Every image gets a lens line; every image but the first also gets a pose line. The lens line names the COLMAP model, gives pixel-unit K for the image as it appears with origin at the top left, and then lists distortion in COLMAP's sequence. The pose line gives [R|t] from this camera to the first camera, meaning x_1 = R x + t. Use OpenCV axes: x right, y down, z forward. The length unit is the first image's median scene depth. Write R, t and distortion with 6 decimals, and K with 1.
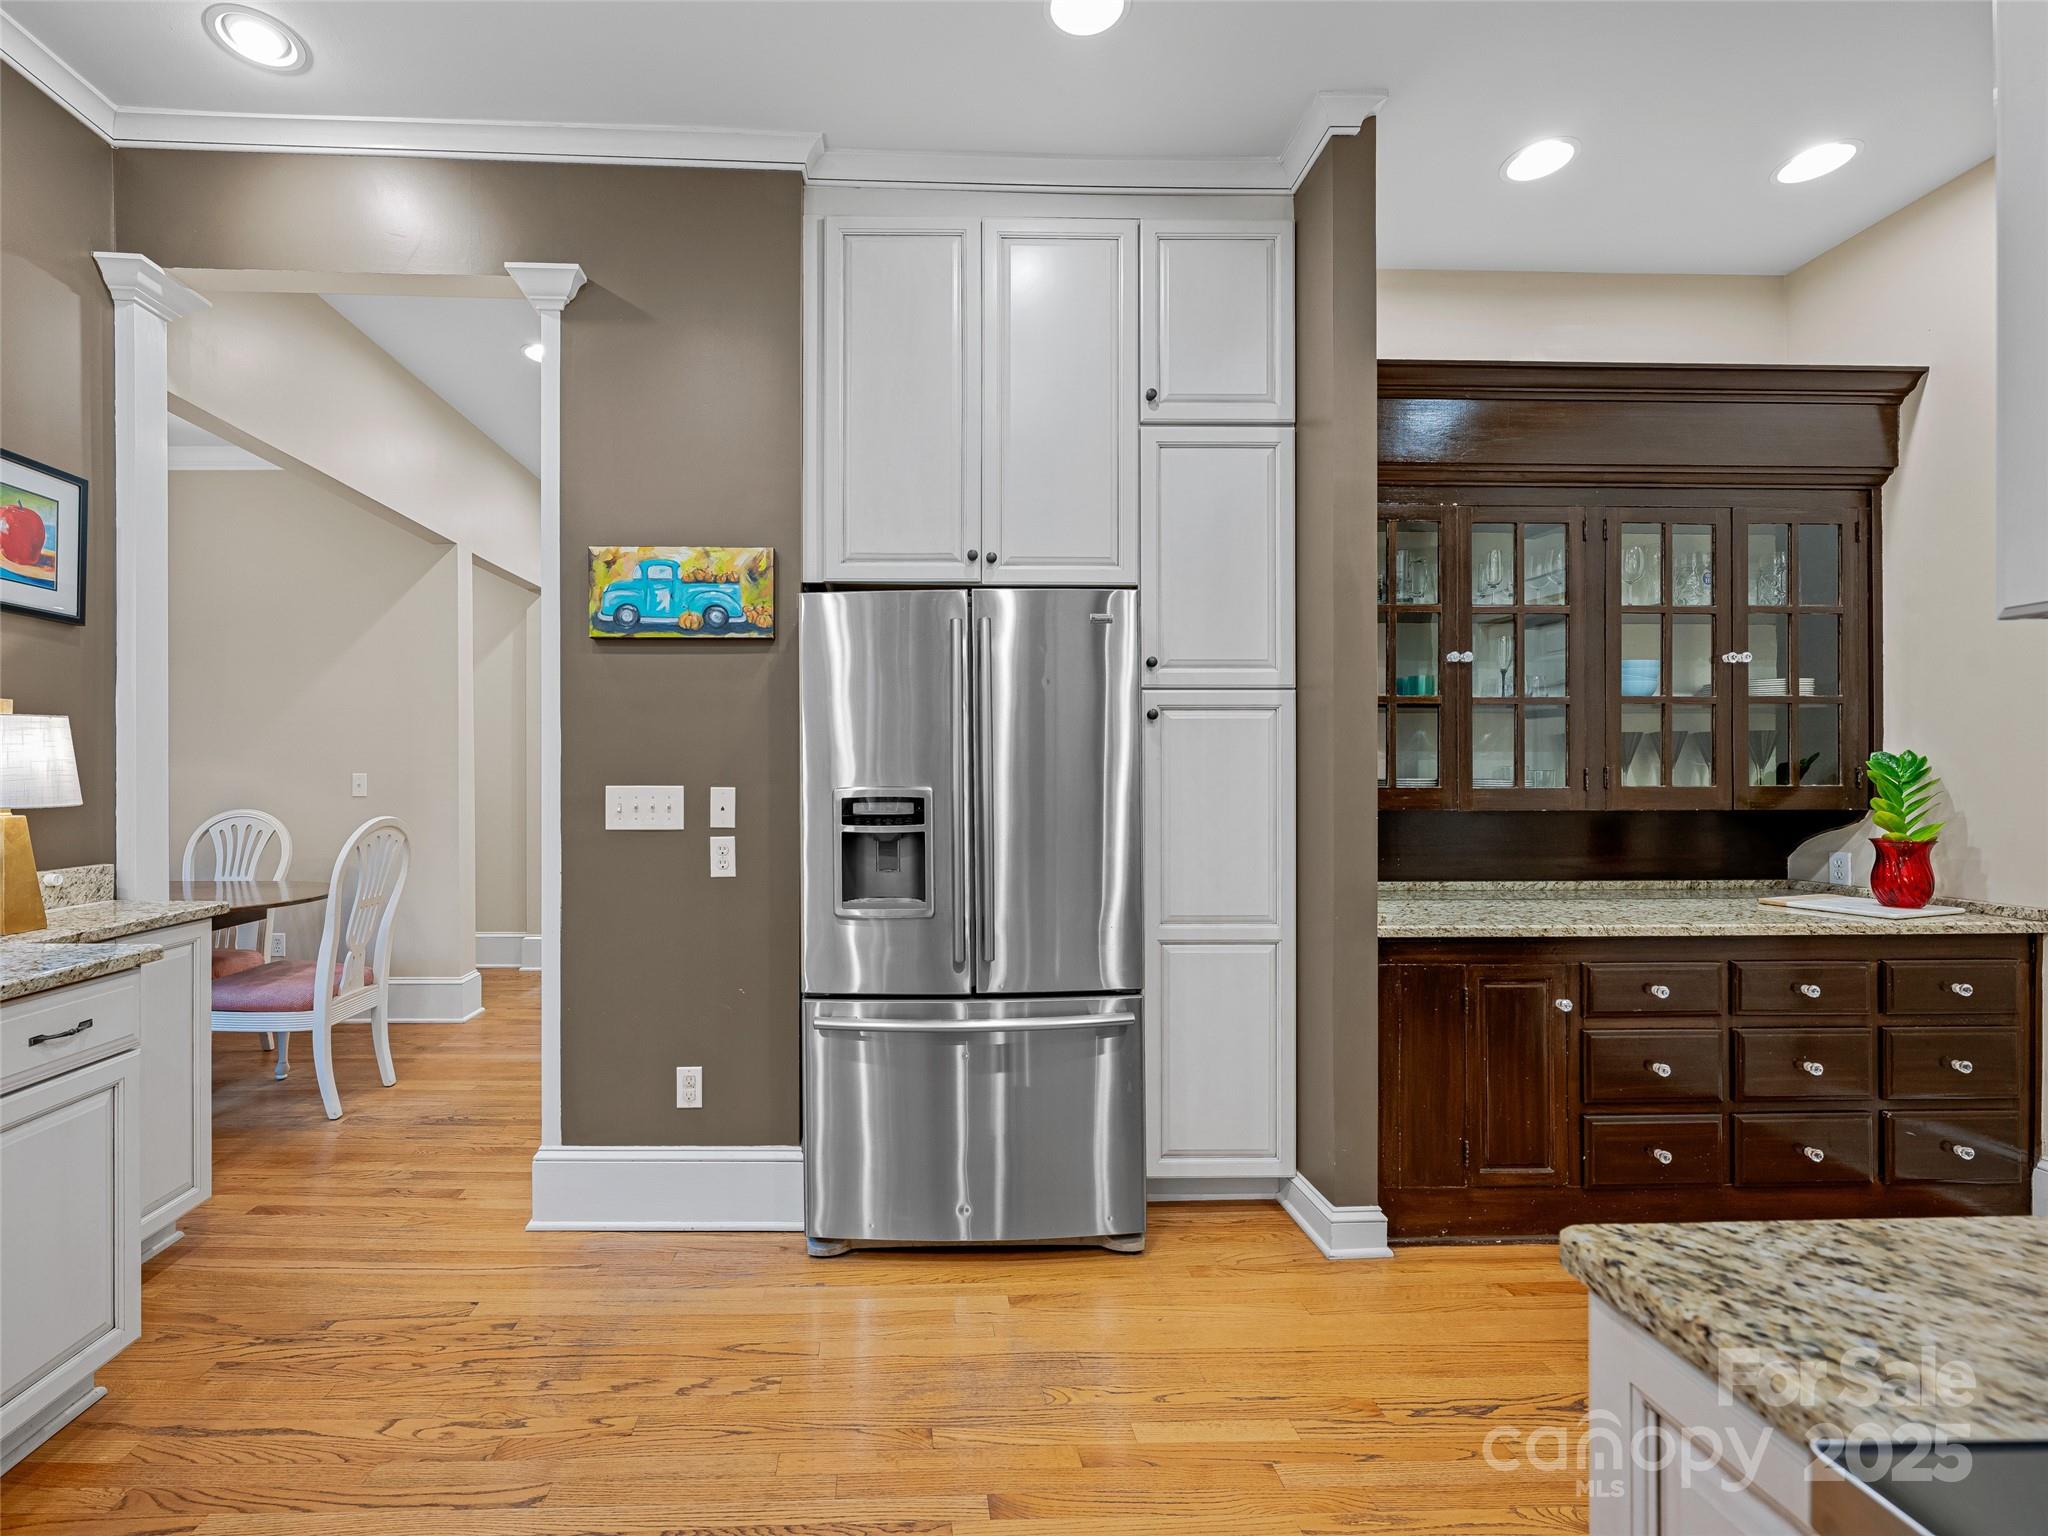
lens RADIAL K [[826.1, 0, 1025.6], [0, 826.1, 780.7], [0, 0, 1]] dist [0.000498, -0.000217]
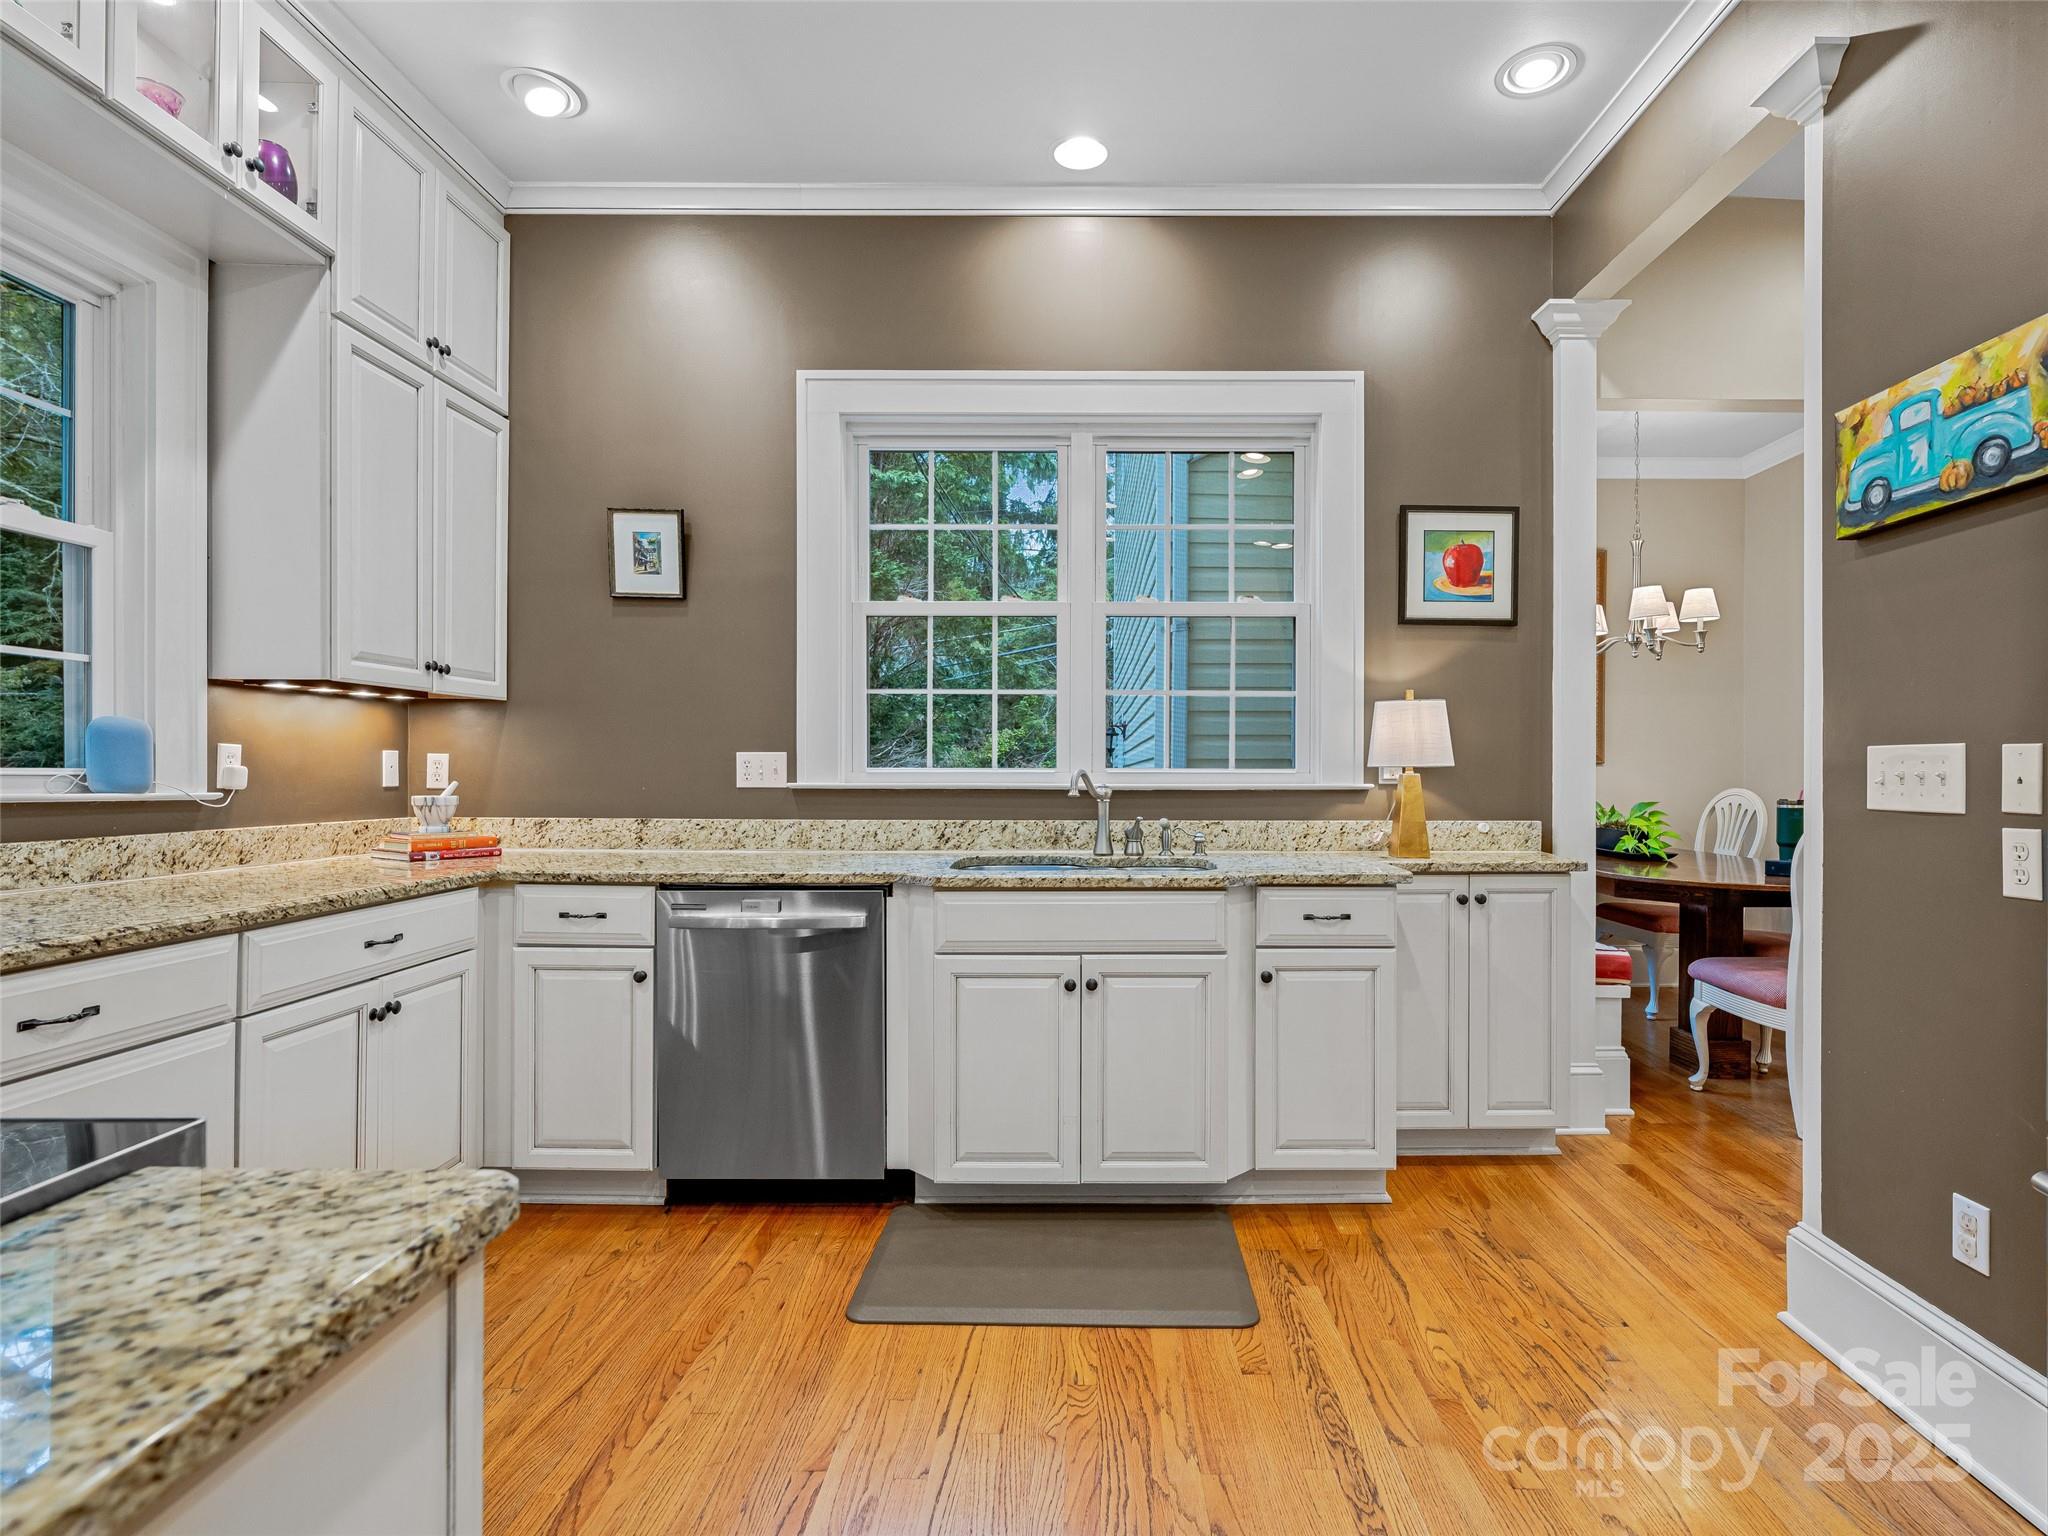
lens RADIAL K [[1032.1, 0, 1081.9], [0, 1032.1, 772.0], [0, 0, 1]] dist [-0.000618, -0.002275]
pose [[-0.032645, -0.000252, -0.999467, 0.407692], [-0.003668, 0.999993, -0.000132, 0.032599], [0.999460, 0.003662, -0.032646, 0.391032]]
